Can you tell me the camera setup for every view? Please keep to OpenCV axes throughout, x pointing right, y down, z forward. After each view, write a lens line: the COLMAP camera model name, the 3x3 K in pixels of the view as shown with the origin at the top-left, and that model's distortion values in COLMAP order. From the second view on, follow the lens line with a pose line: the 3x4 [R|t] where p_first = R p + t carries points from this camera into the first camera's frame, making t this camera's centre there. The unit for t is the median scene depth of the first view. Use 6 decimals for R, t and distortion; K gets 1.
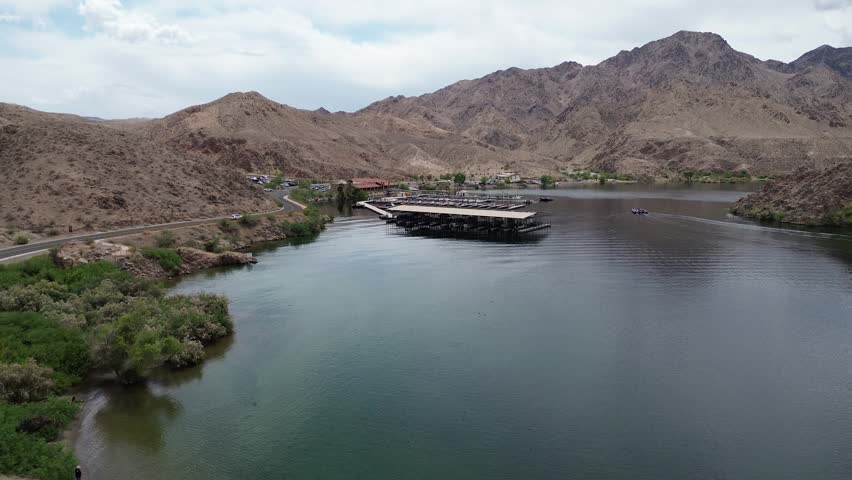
lens RADIAL K [[617.4, 0, 426.4], [0, 617.4, 239.1], [0, 0, 1]] dist [0.000090, 0.000257]
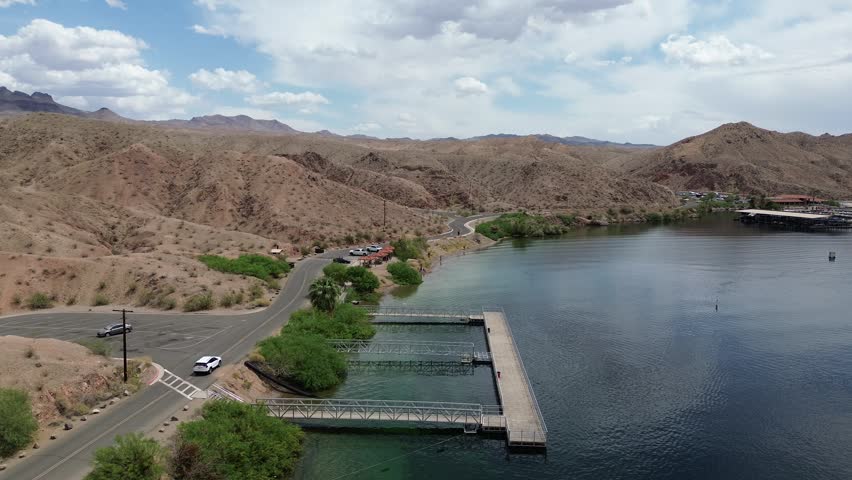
lens RADIAL K [[617.4, 0, 426.2], [0, 617.4, 239.0], [0, 0, 1]] dist [0.000090, 0.000257]
pose [[0.669621, 0.066282, -0.739739, 0.243596], [-0.094199, 0.995546, 0.003932, 0.037247], [0.736705, 0.067050, 0.672882, -0.245240]]
